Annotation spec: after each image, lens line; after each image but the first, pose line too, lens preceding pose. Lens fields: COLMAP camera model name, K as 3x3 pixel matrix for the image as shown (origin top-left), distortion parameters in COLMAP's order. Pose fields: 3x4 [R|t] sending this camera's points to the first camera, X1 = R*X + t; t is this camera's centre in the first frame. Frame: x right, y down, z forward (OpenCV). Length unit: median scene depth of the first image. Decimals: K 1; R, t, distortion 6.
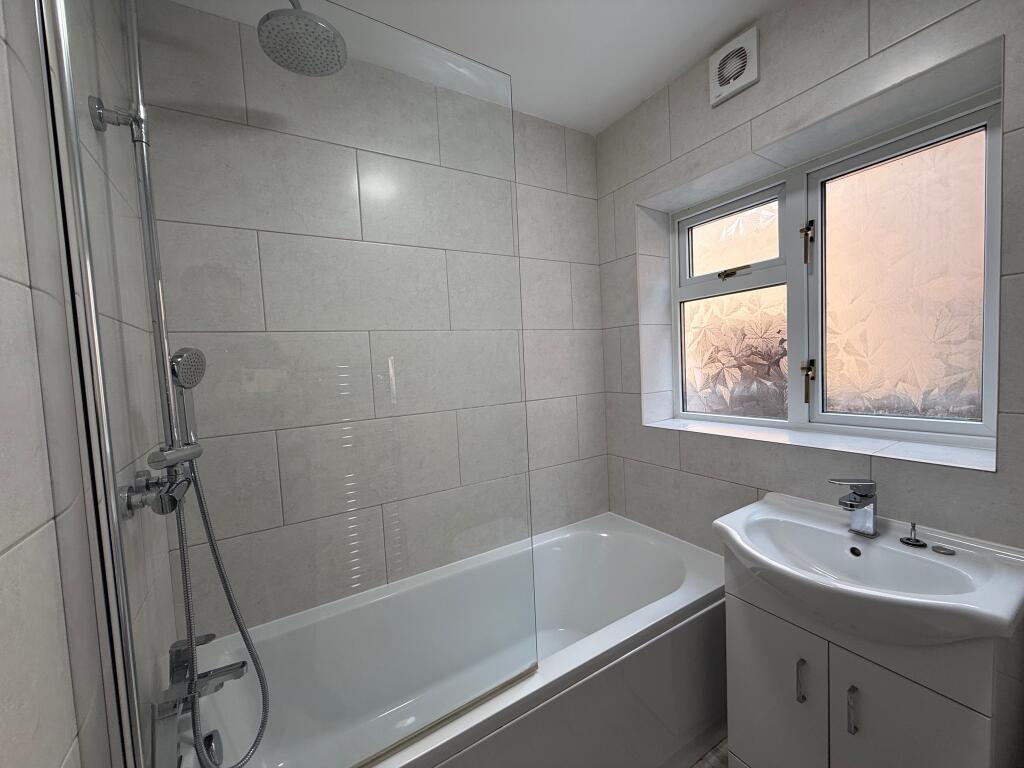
lens RADIAL K [[406.2, 0, 507.3], [0, 406.2, 384.1], [0, 0, 1]] dist [-0.001961, -0.000190]
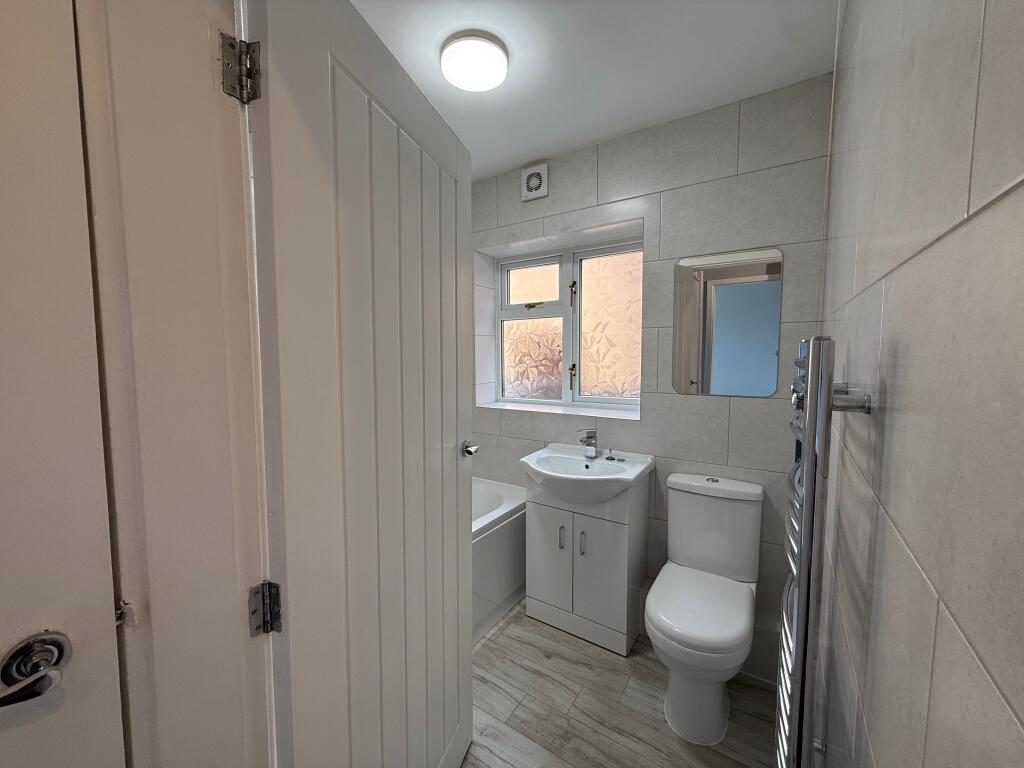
lens RADIAL K [[406.2, 0, 510.7], [0, 406.2, 382.3], [0, 0, 1]] dist [-0.001961, -0.000190]
pose [[0.903915, 0.010608, 0.427581, -0.185381], [-0.012999, 0.999912, 0.002673, 0.013261], [-0.427515, -0.007974, 0.903973, -0.372720]]
